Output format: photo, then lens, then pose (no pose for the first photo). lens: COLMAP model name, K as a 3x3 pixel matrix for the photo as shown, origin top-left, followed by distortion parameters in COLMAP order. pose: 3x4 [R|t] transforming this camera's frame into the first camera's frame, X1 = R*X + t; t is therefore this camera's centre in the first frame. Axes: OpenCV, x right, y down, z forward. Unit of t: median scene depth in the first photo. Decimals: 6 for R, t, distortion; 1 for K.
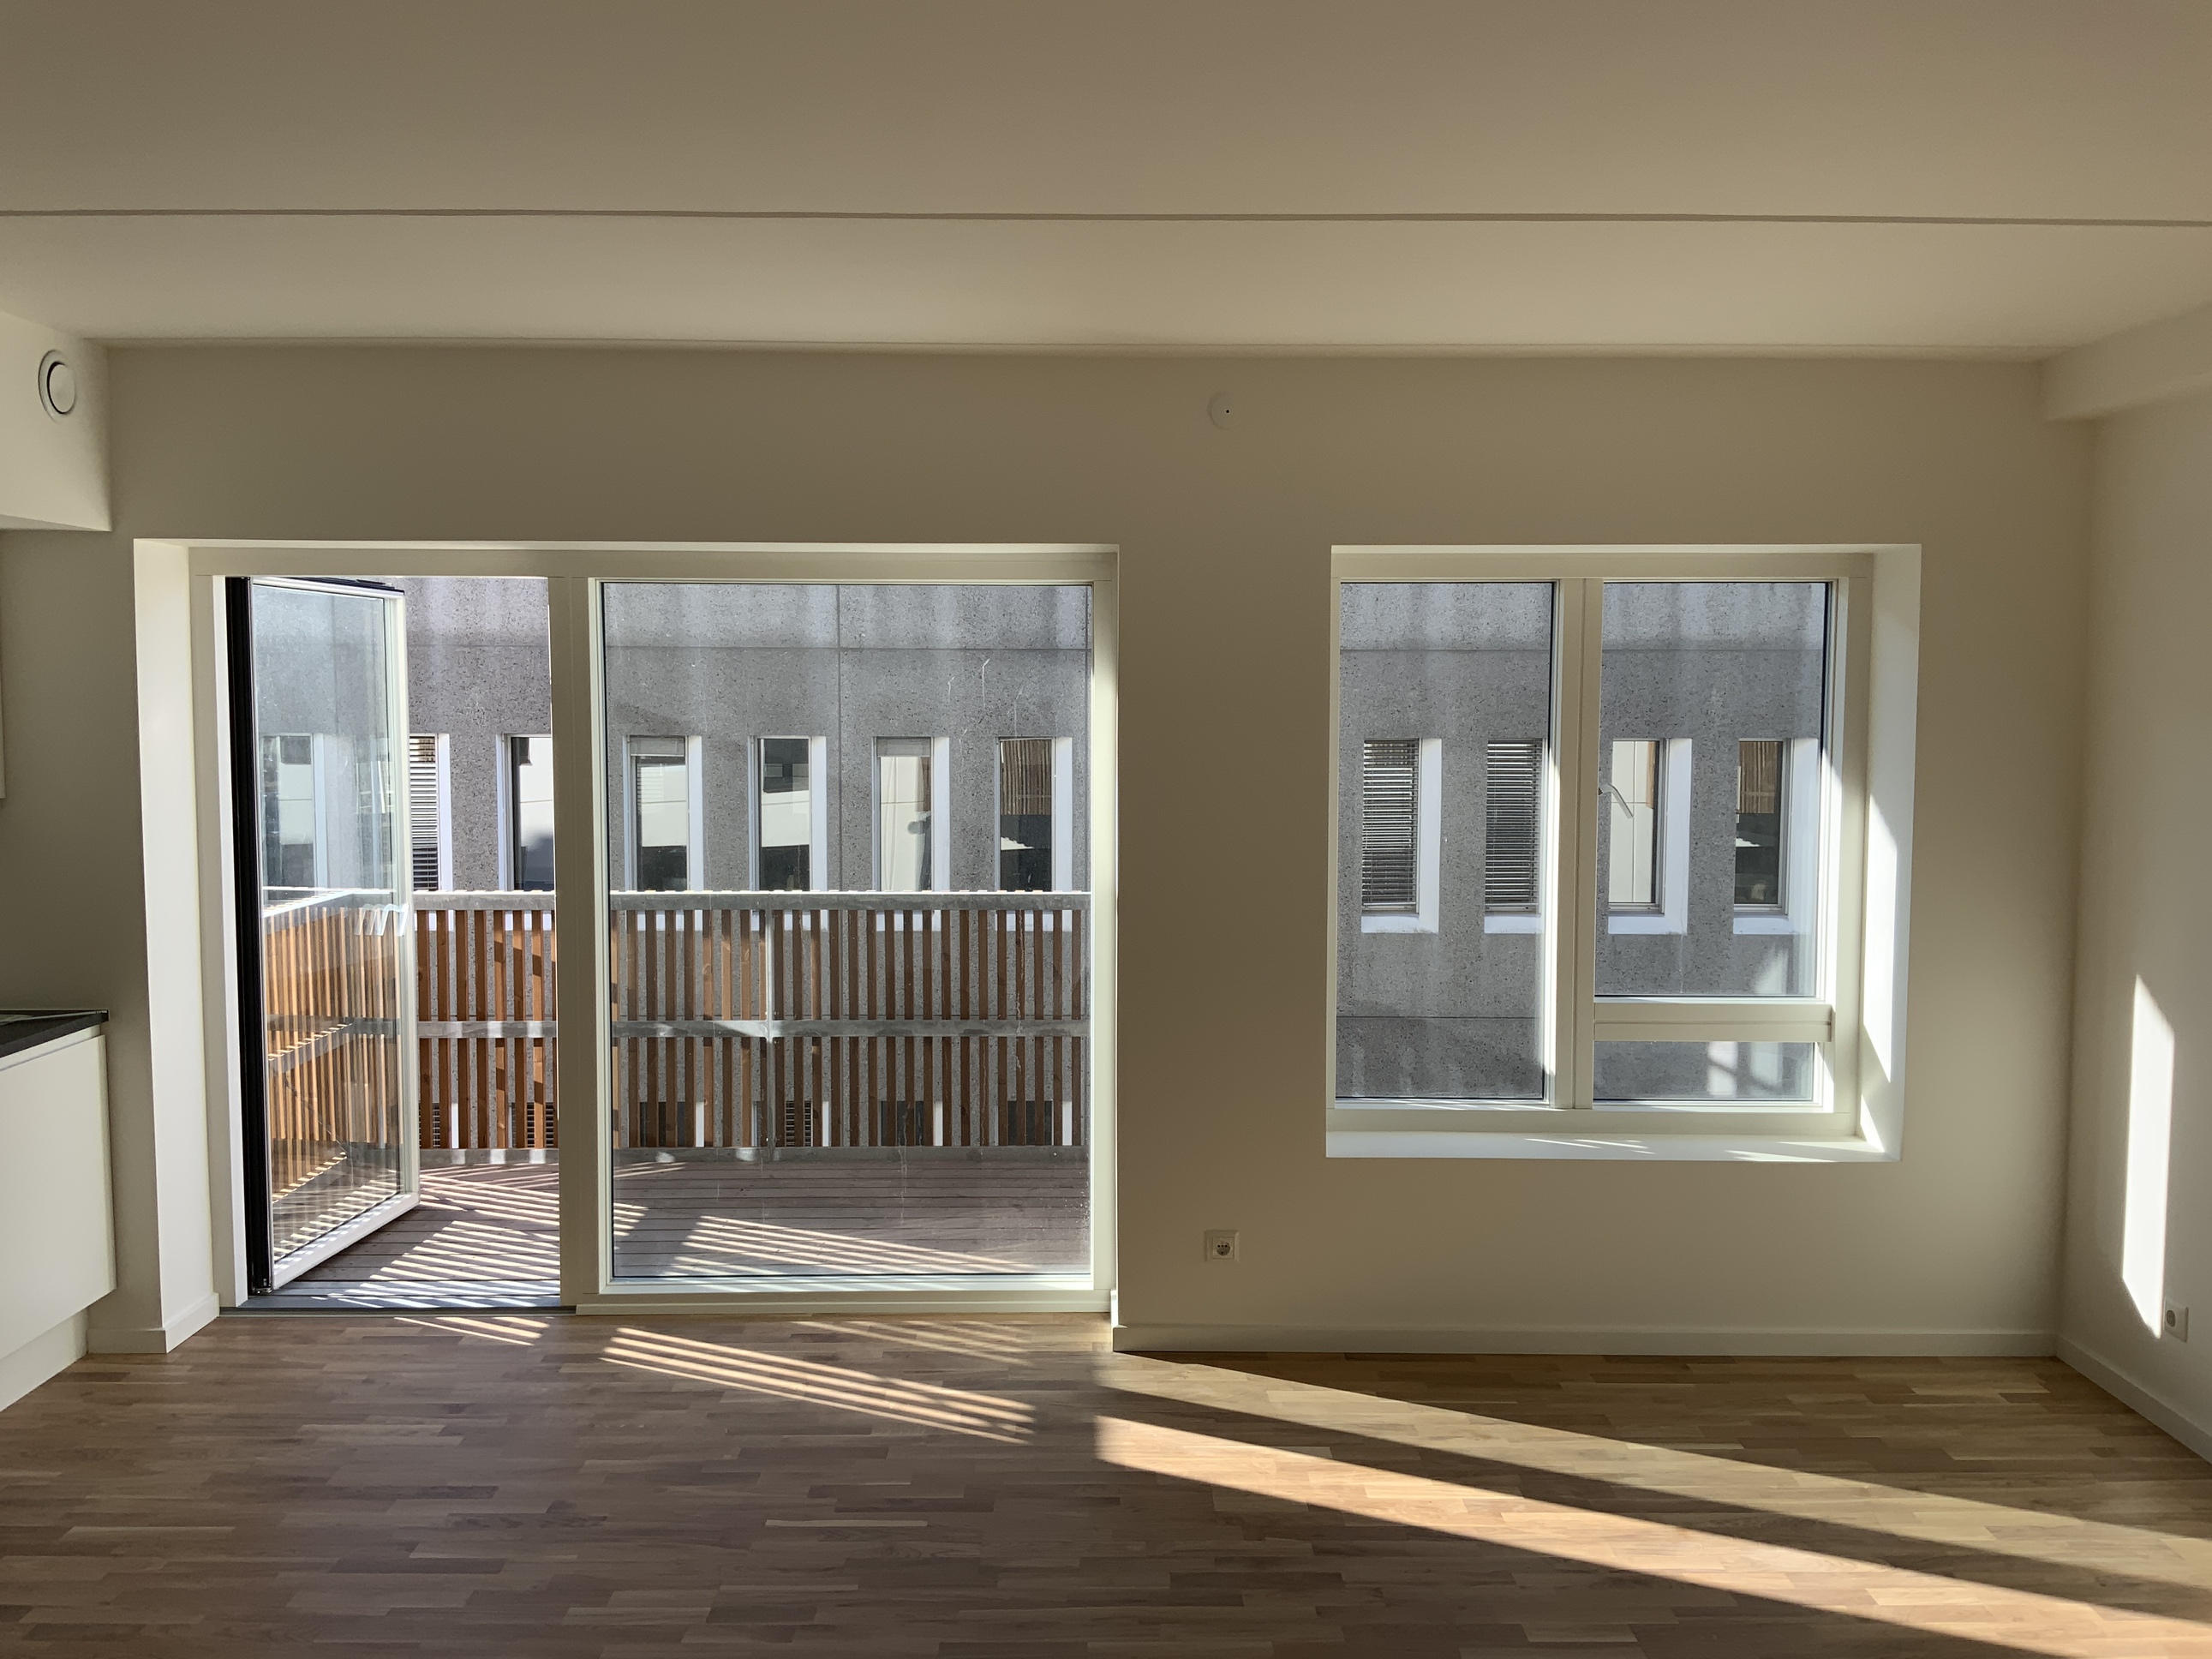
lens RADIAL K [[1856.0, 0, 1106.0], [0, 1856.0, 829.5], [0, 0, 1]] dist [0.123824, -0.225419]
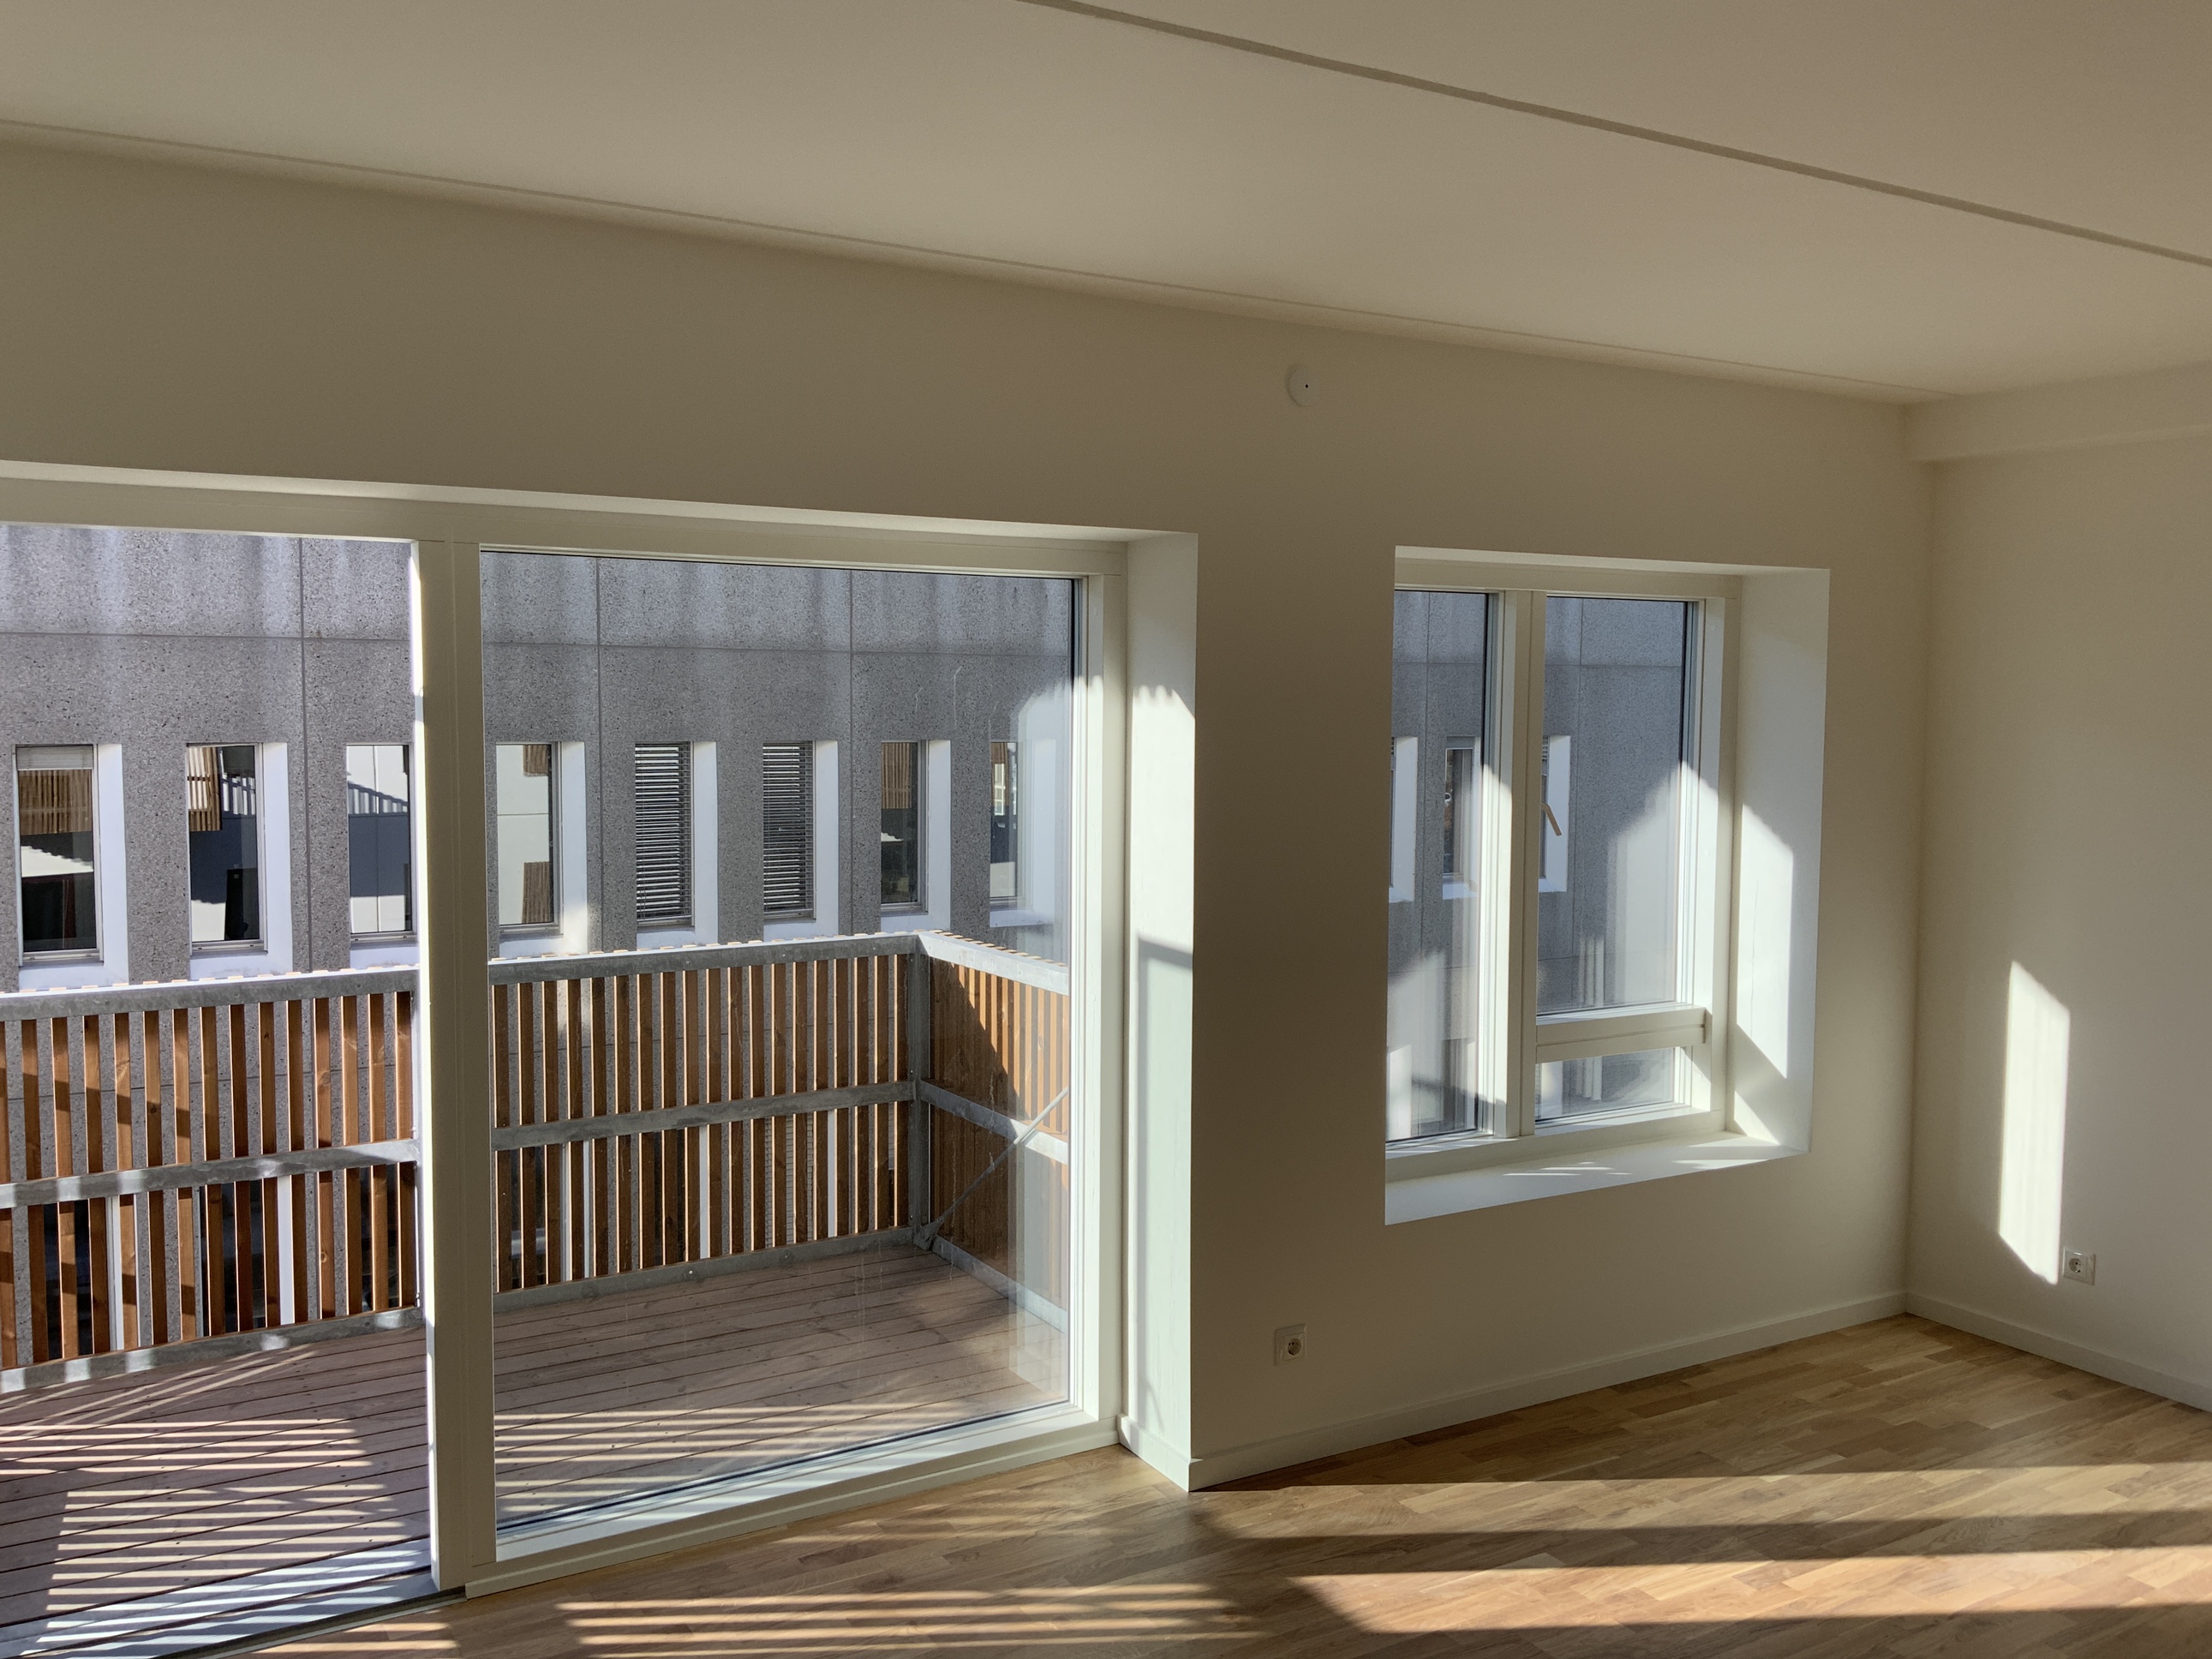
lens RADIAL K [[1854.4, 0, 1120.1], [0, 1854.4, 796.0], [0, 0, 1]] dist [0.061764, -0.099393]
pose [[0.859421, -0.023038, 0.510750, -0.427189], [0.030954, 0.999496, -0.007002, -0.027358], [-0.510331, 0.021828, 0.859701, 0.278449]]
